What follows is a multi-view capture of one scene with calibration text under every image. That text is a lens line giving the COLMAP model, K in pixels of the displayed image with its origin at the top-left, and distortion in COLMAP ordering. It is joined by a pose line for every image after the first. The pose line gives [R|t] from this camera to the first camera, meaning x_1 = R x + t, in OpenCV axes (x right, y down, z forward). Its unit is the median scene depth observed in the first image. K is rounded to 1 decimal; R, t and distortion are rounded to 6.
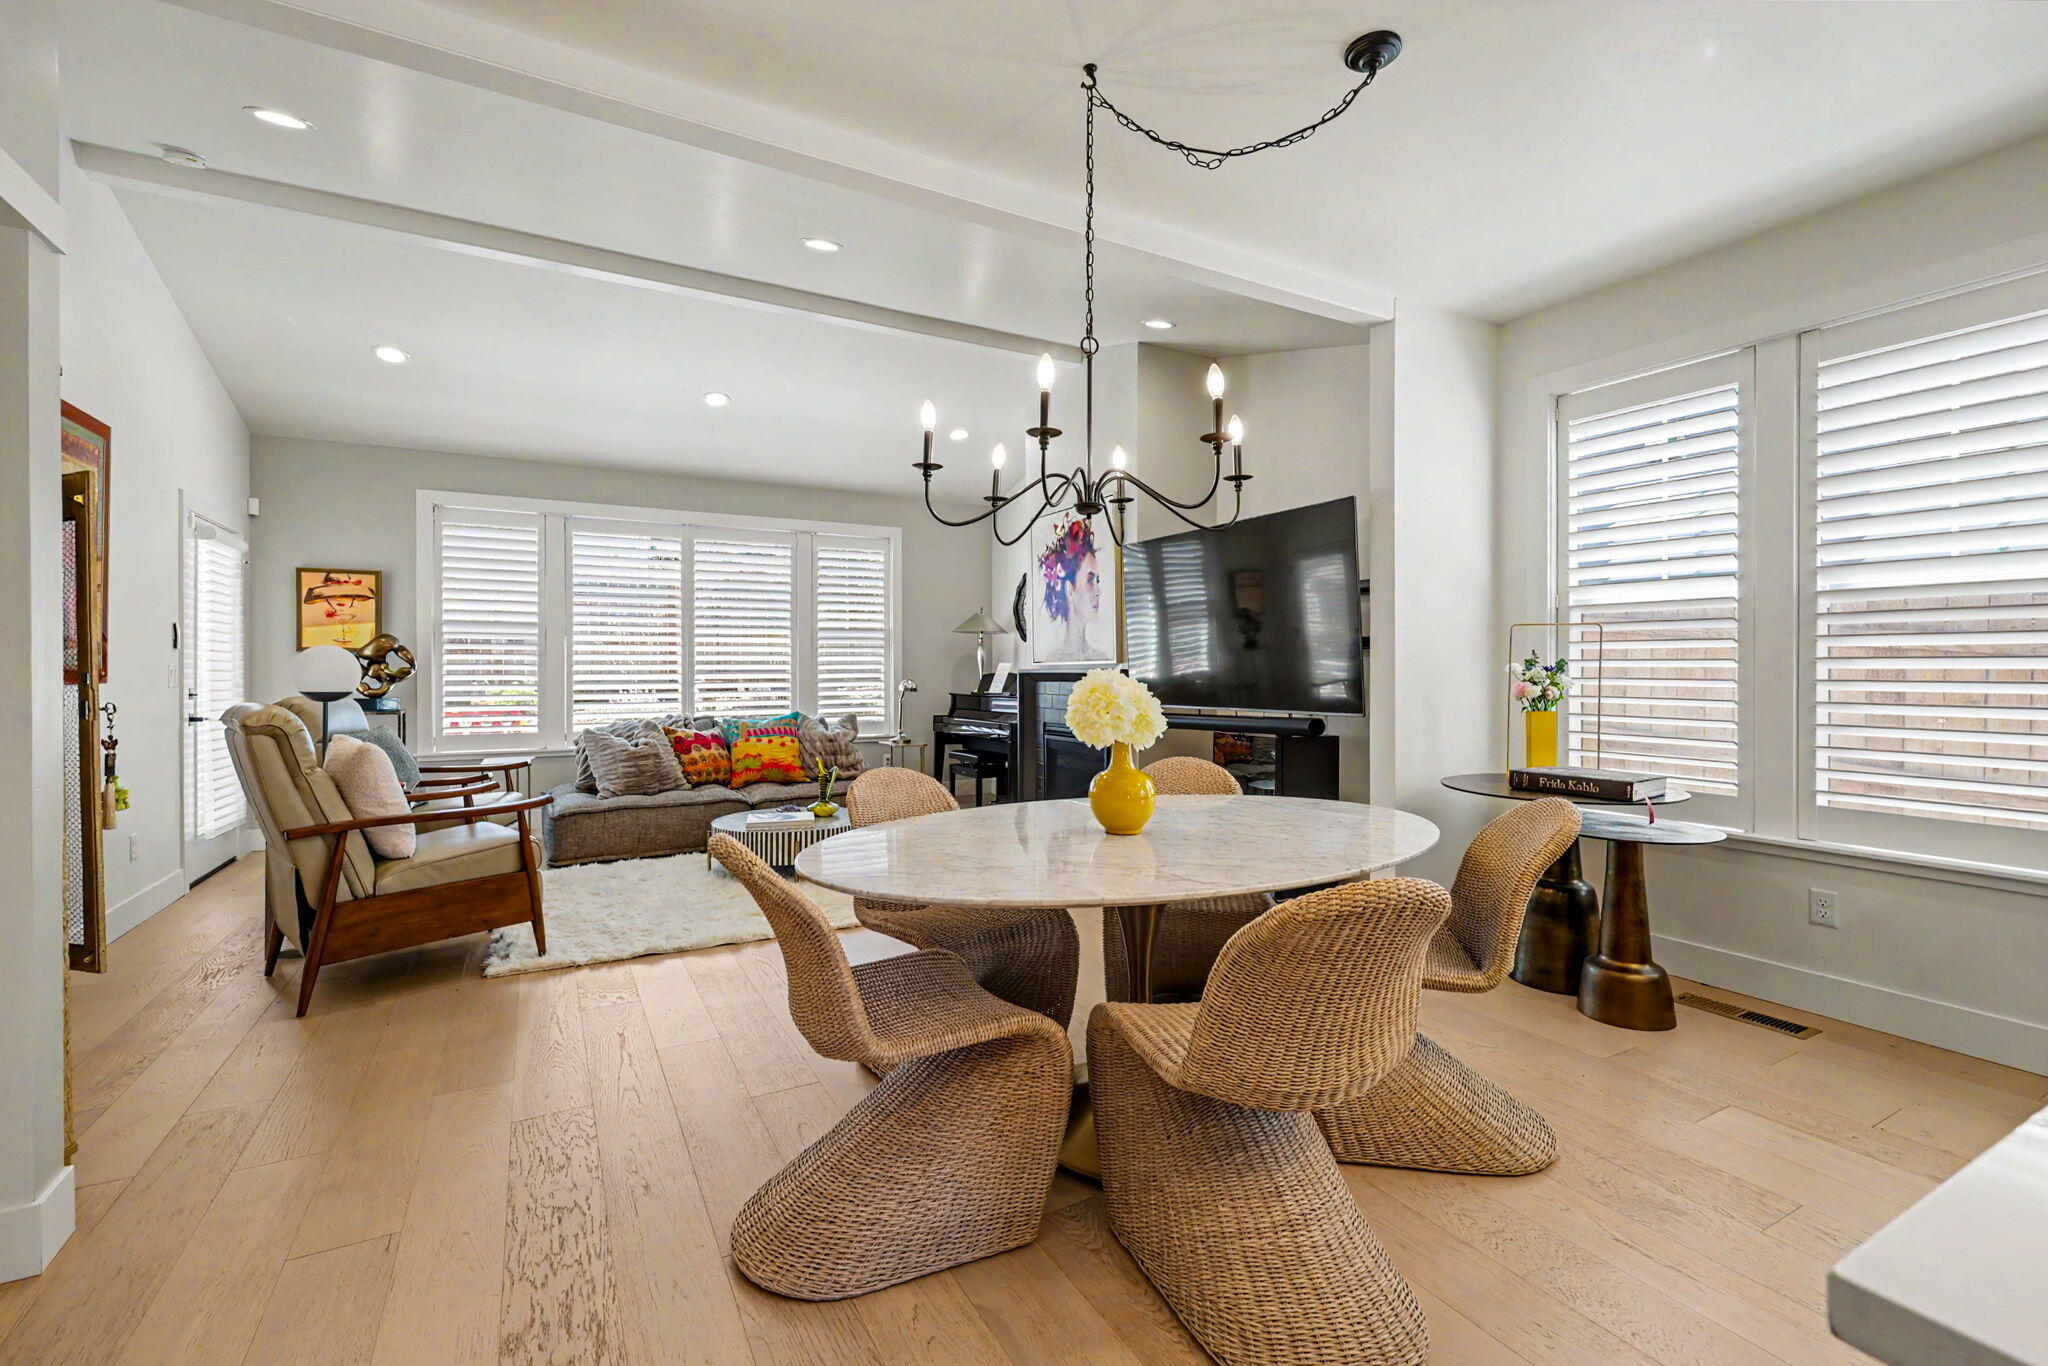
lens RADIAL K [[879.0, 0, 1019.6], [0, 879.0, 671.3], [0, 0, 1]] dist [-0.003207, -0.000201]
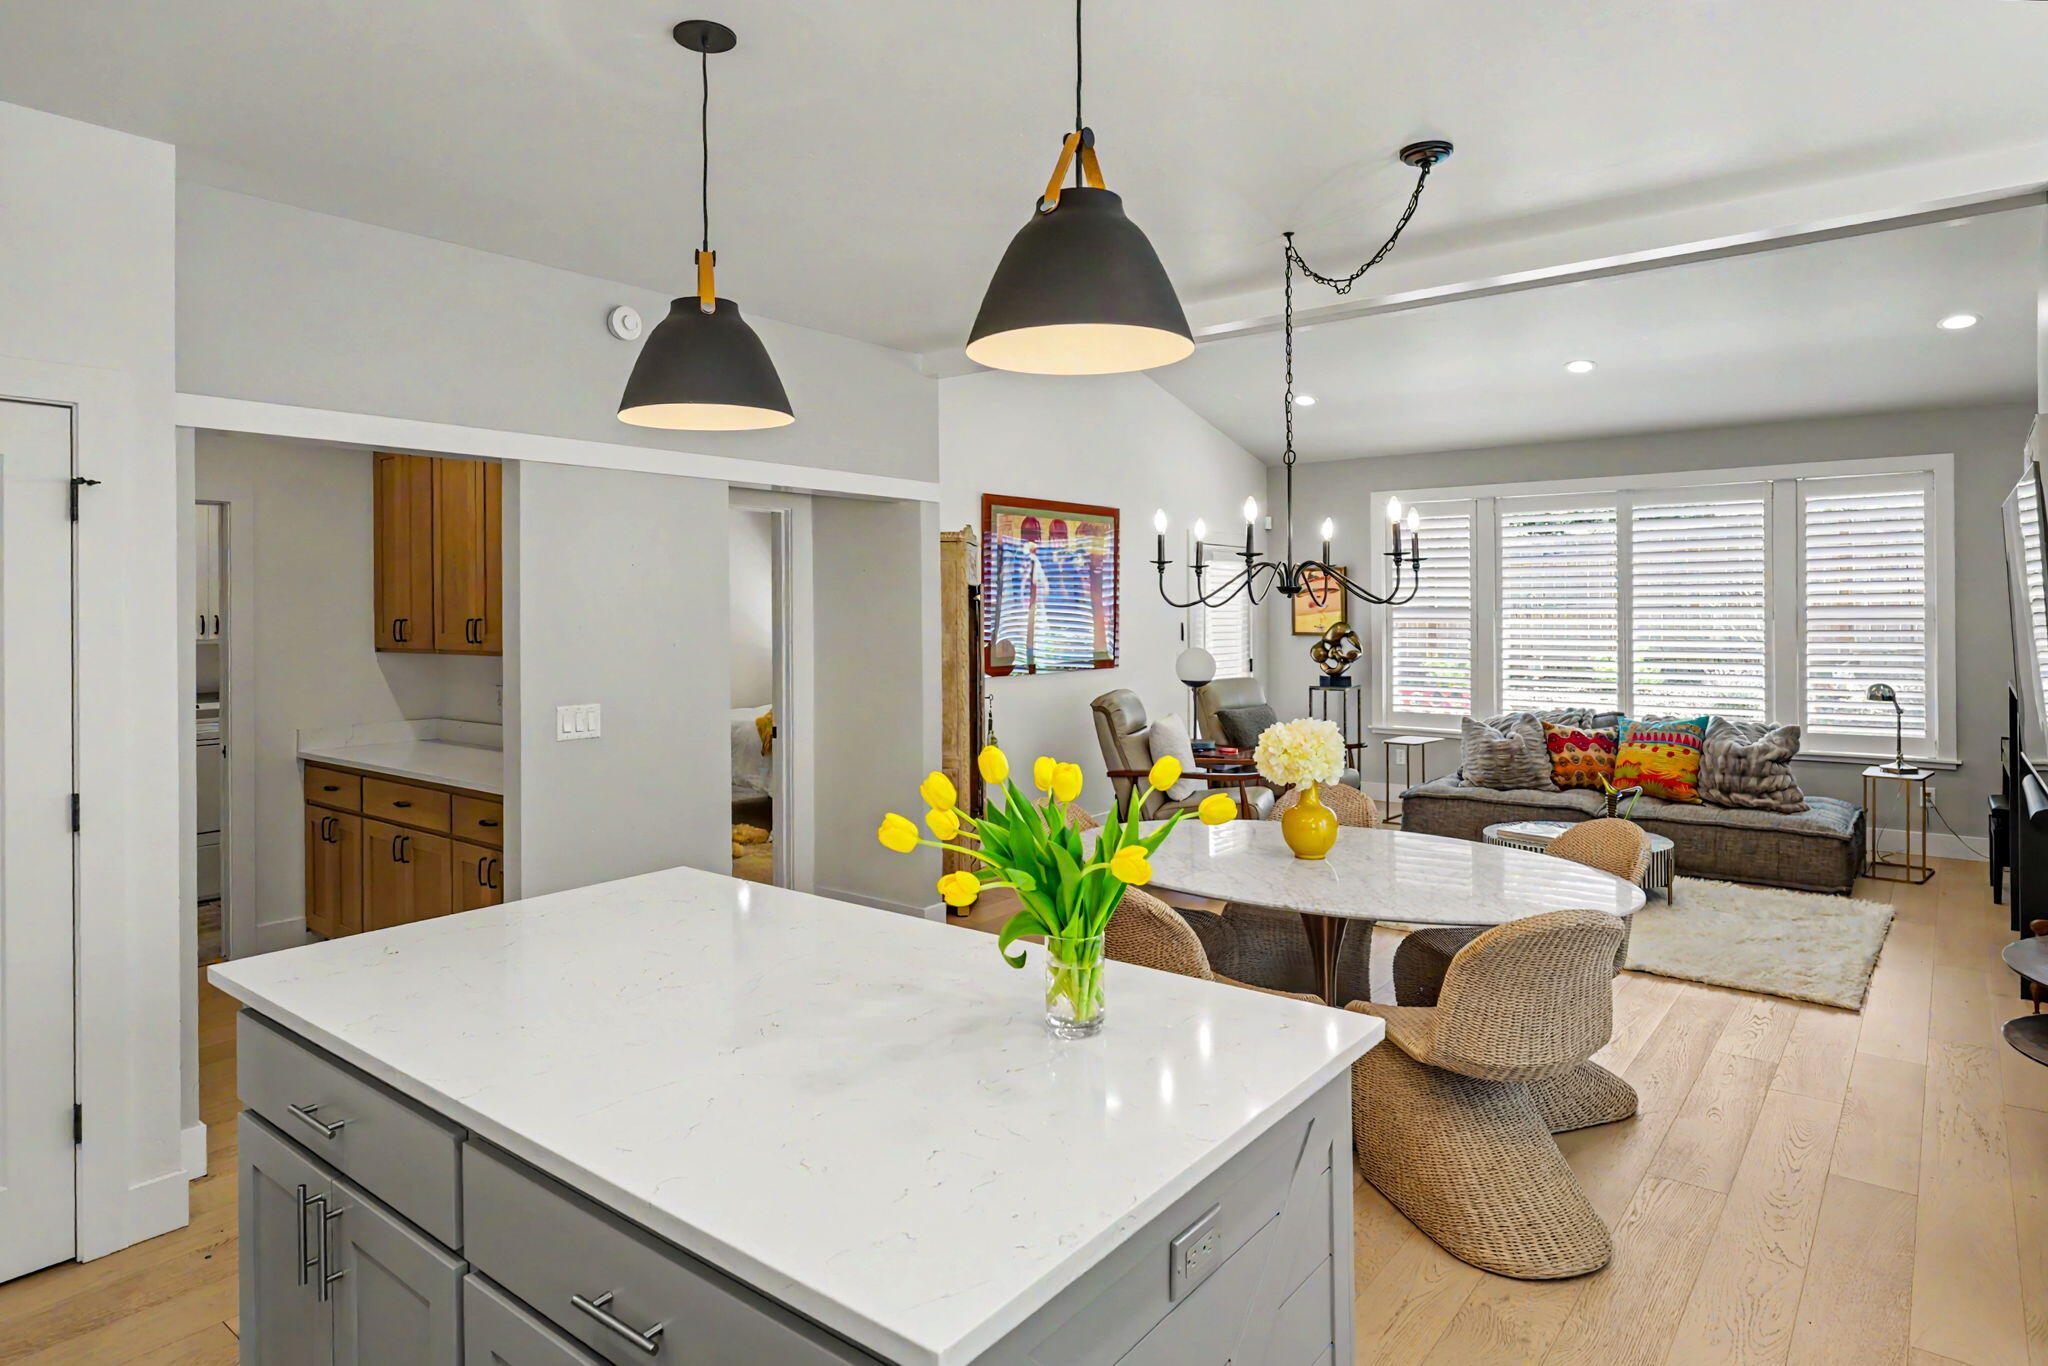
lens RADIAL K [[1074.9, 0, 1021.2], [0, 1074.9, 623.6], [0, 0, 1]] dist [0.017584, 0.000394]
pose [[0.419456, 0.002816, -0.907771, 0.413183], [-0.000907, 0.999996, 0.002683, -0.044416], [0.907775, -0.000302, 0.419457, 0.005898]]
